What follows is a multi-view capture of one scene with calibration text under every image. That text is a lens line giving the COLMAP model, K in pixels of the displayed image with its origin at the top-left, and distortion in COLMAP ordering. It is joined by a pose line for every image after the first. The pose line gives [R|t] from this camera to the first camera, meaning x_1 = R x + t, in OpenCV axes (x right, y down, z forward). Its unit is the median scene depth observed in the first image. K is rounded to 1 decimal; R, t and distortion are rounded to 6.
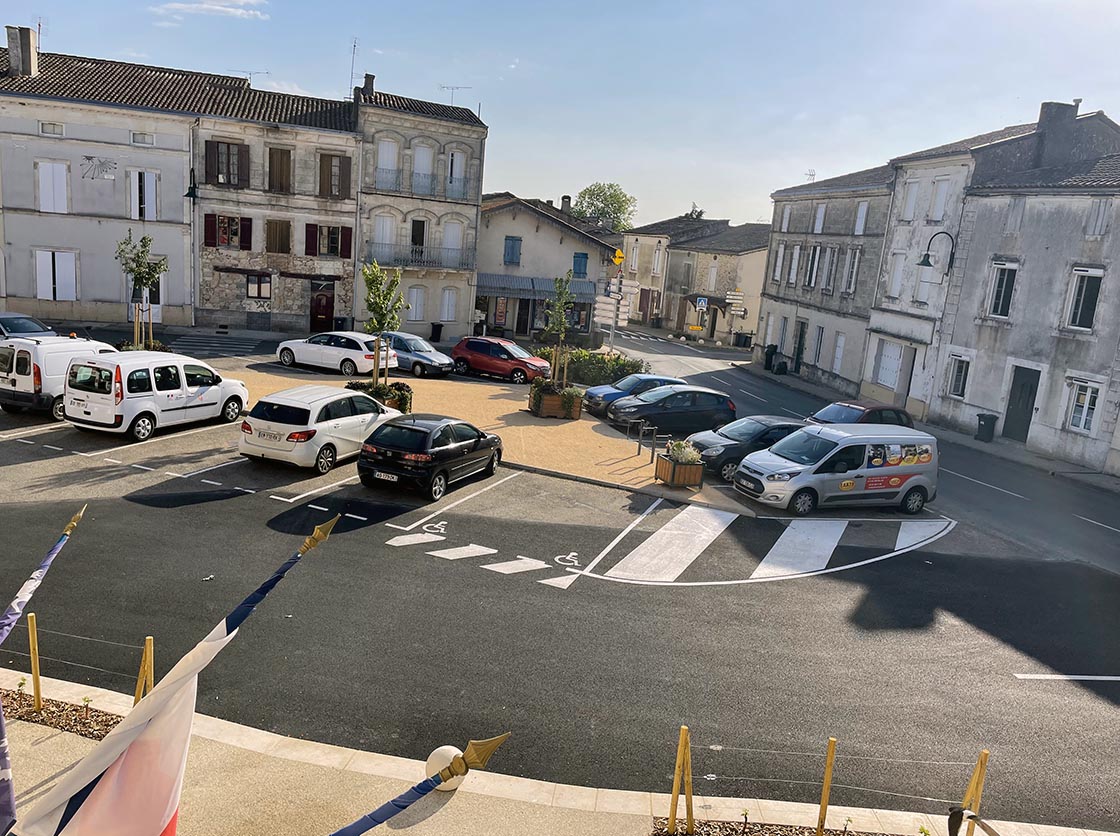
lens RADIAL K [[842.4, 0, 566.2], [0, 842.4, 405.8], [0, 0, 1]] dist [0.092755, -0.120303]
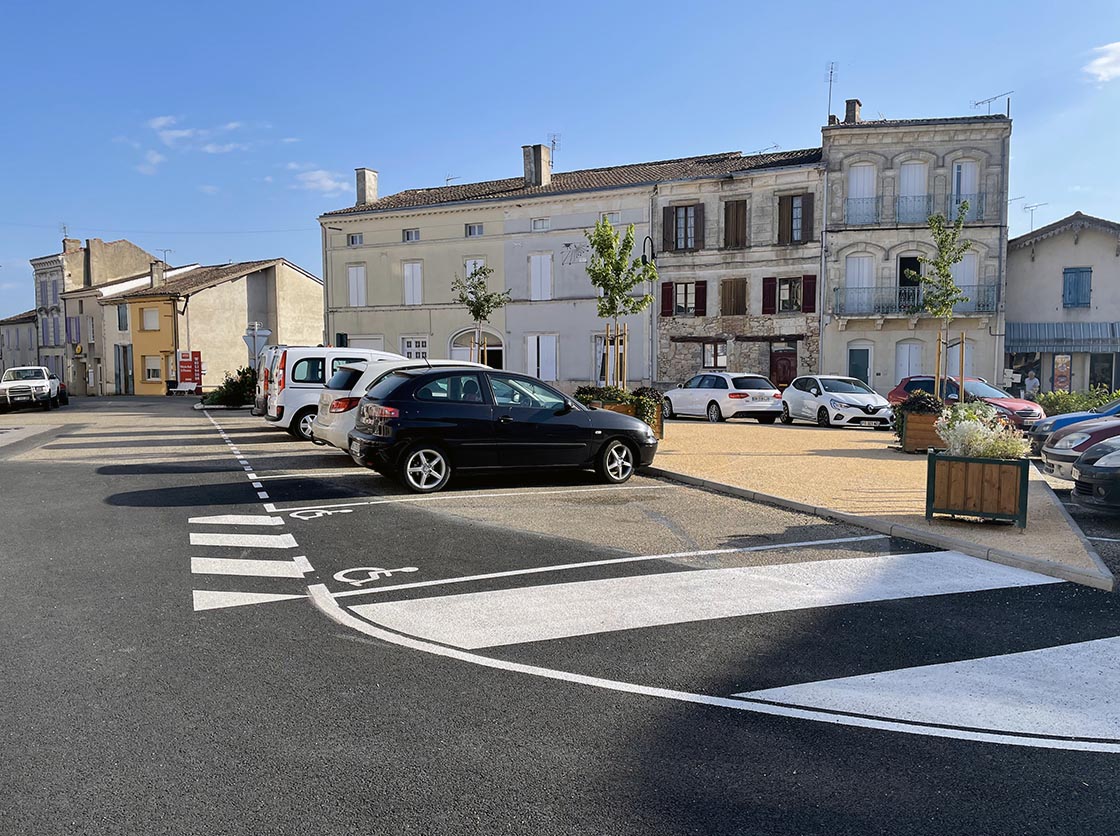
lens RADIAL K [[842.4, 0, 566.2], [0, 842.4, 405.8], [0, 0, 1]] dist [0.092755, -0.120303]
pose [[0.725073, -0.052667, -0.686656, 0.136460], [-0.067970, 0.986730, -0.147457, 0.055780], [0.685310, 0.153589, 0.711871, 0.270663]]
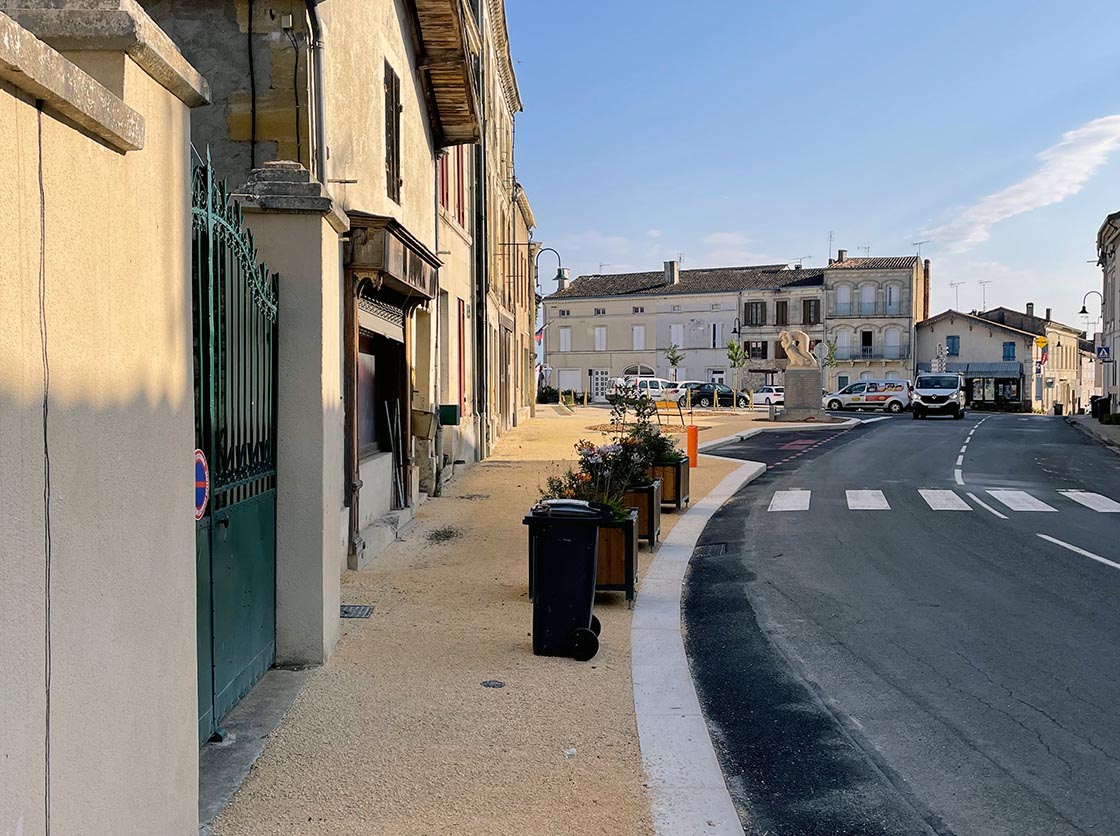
lens RADIAL K [[1104.9, 0, 560.0], [0, 1104.9, 418.0], [0, 0, 1]] dist [0.043546, -0.012078]
pose [[0.700222, -0.068147, -0.710665, 0.949192], [-0.075033, 0.982896, -0.168182, 0.355063], [0.709971, 0.171088, 0.683132, -0.847645]]
